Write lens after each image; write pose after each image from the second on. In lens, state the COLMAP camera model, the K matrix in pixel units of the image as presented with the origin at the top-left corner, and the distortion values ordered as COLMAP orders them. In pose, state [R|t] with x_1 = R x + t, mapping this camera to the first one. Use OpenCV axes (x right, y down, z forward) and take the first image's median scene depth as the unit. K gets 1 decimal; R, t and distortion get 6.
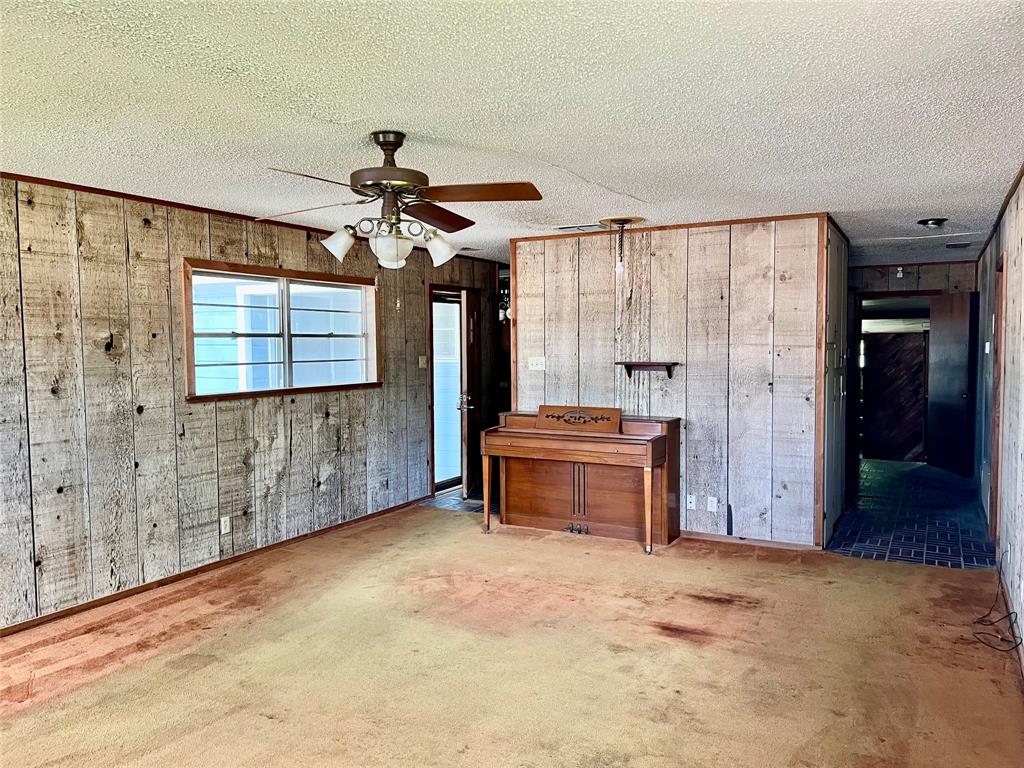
lens RADIAL K [[769.7, 0, 512.1], [0, 769.7, 388.4], [0, 0, 1]] dist [0.029893, -0.039758]
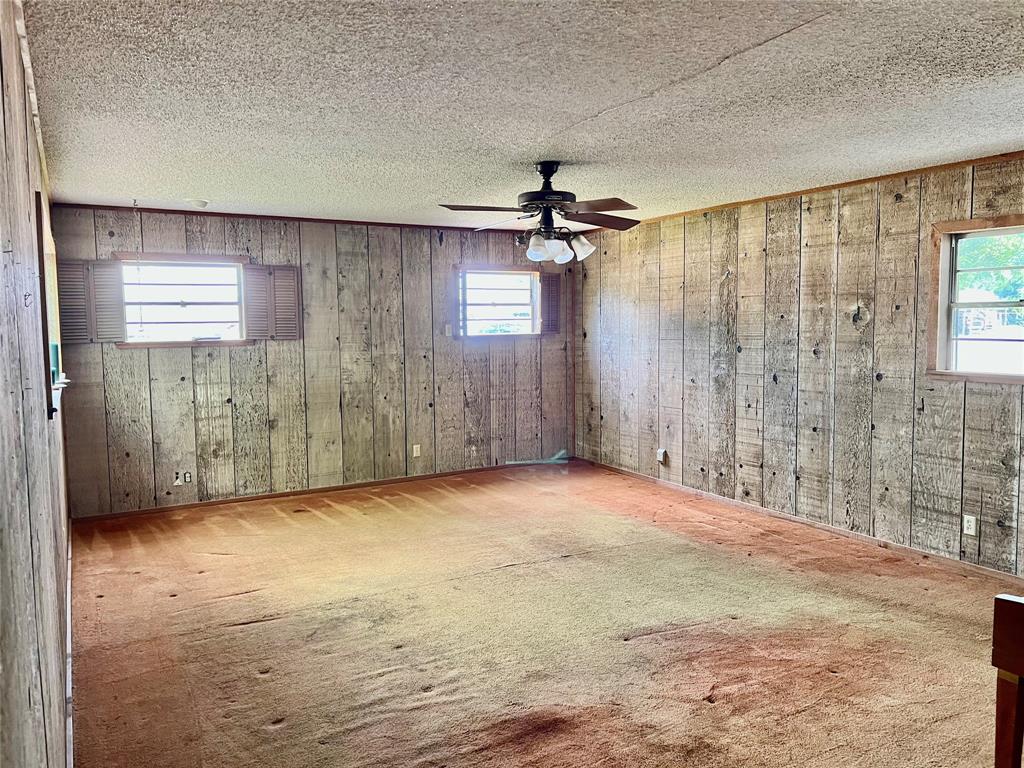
lens RADIAL K [[769.7, 0, 511.5], [0, 769.7, 379.6], [0, 0, 1]] dist [0.029893, -0.039758]
pose [[-0.530037, 0.085881, -0.843614, 0.704911], [-0.031556, 0.992171, 0.120831, -0.083519], [0.847387, 0.090666, -0.523178, 1.145725]]
